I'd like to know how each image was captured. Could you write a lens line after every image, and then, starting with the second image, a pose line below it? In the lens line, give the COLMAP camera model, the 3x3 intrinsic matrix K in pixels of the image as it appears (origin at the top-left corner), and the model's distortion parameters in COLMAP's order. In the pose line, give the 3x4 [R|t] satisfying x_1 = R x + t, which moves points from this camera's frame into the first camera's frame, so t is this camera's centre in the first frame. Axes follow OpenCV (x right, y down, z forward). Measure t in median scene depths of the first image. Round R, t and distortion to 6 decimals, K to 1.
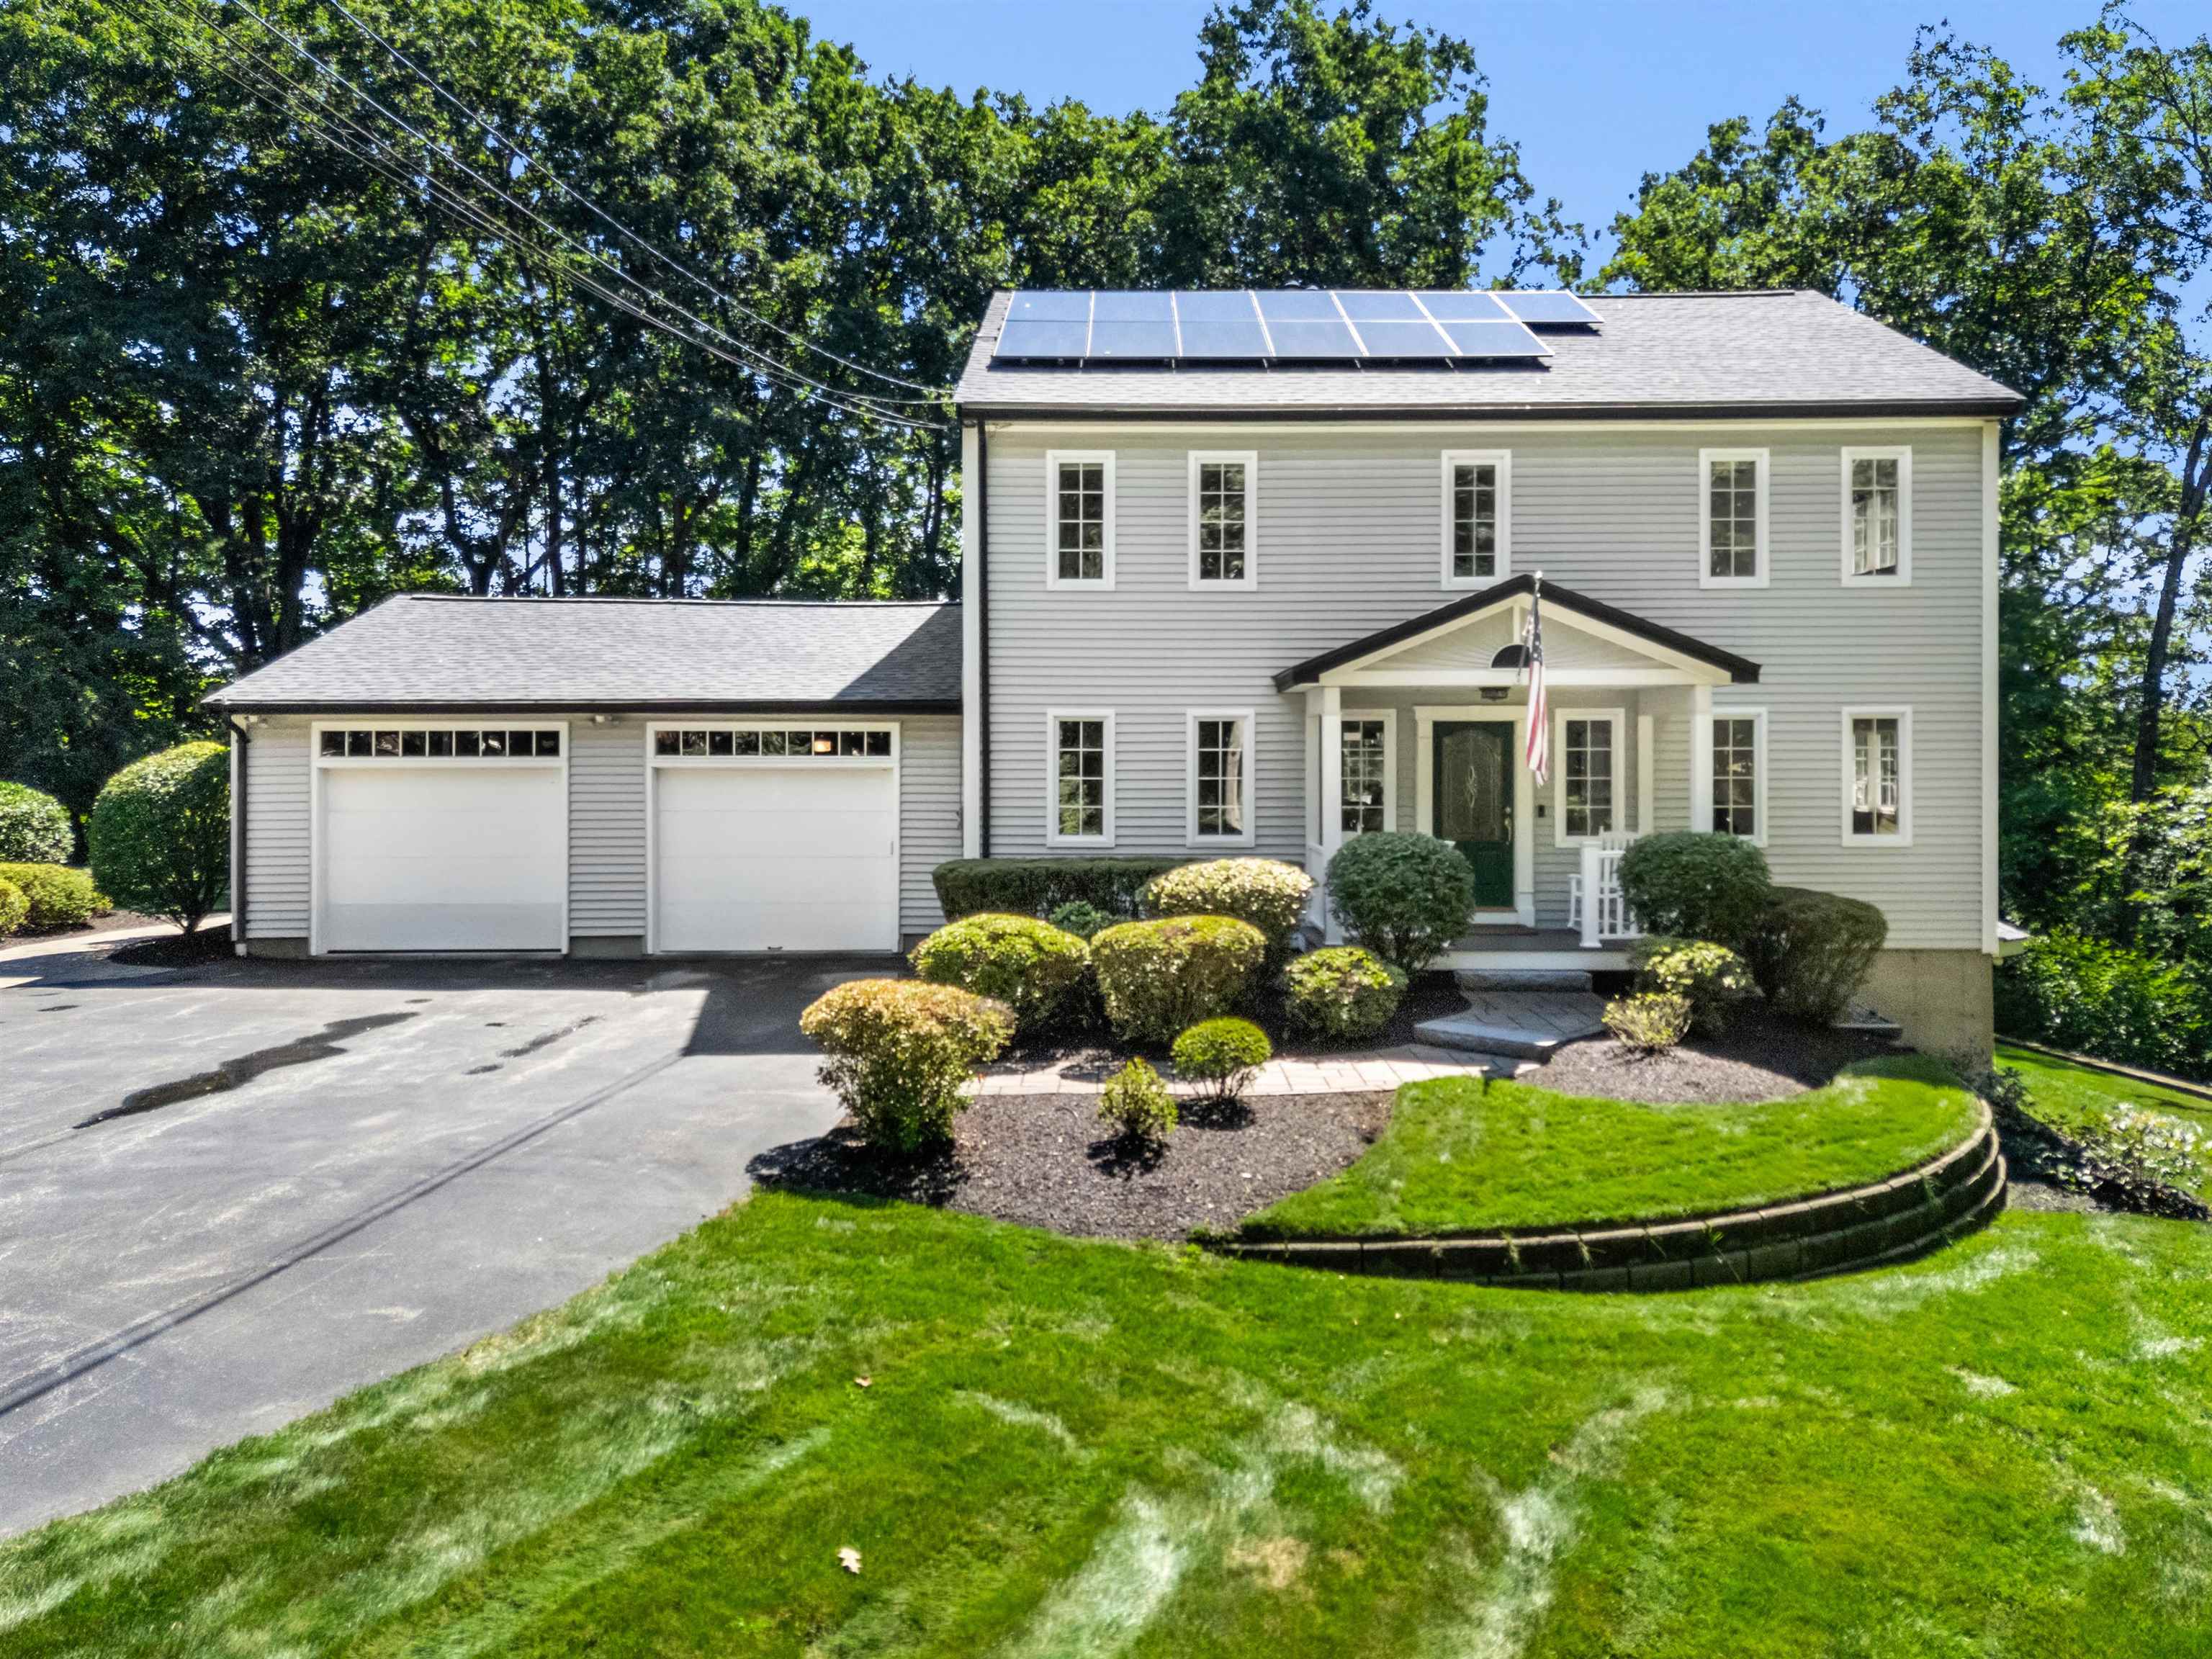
lens RADIAL K [[1605.1, 0, 1110.3], [0, 1605.1, 763.7], [0, 0, 1]] dist [0.053750, -0.001899]
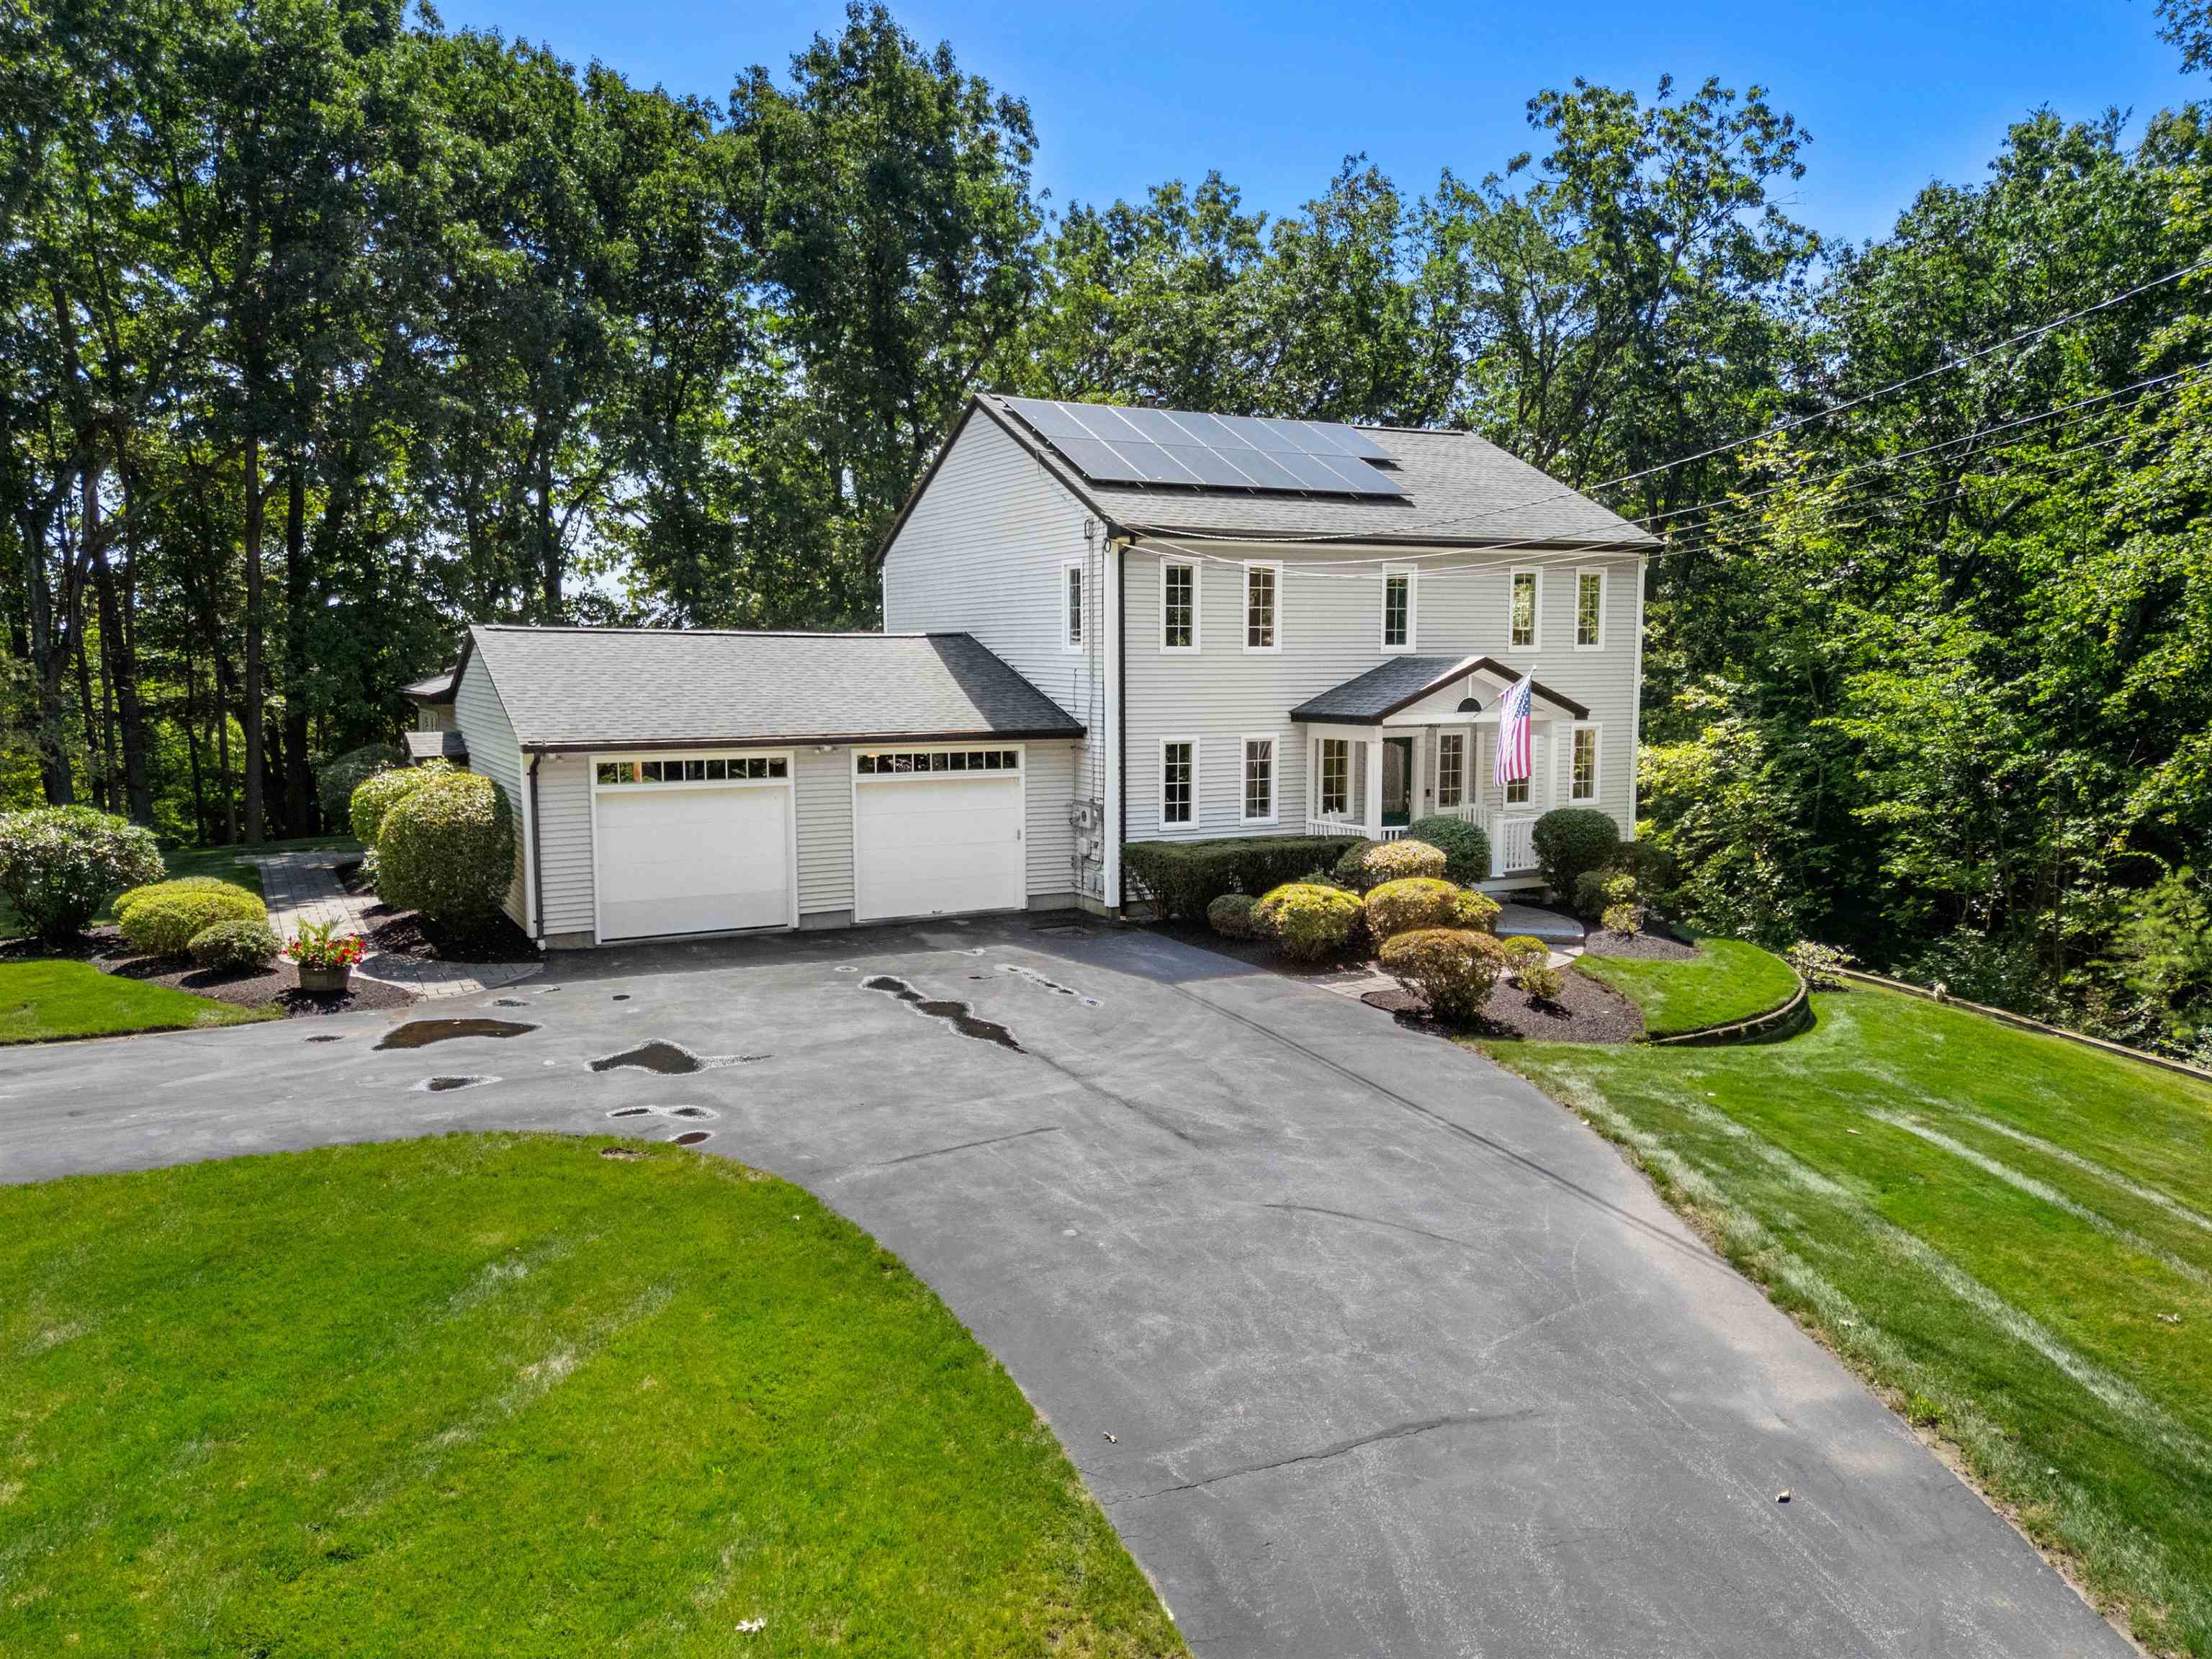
lens RADIAL K [[1527.0, 0, 1104.3], [0, 1527.0, 861.4], [0, 0, 1]] dist [0.029421, -0.001071]
pose [[0.898183, -0.058946, 0.435653, -0.658680], [0.006787, 0.992711, 0.120326, -0.084569], [-0.439570, -0.105118, 0.892036, -0.211592]]
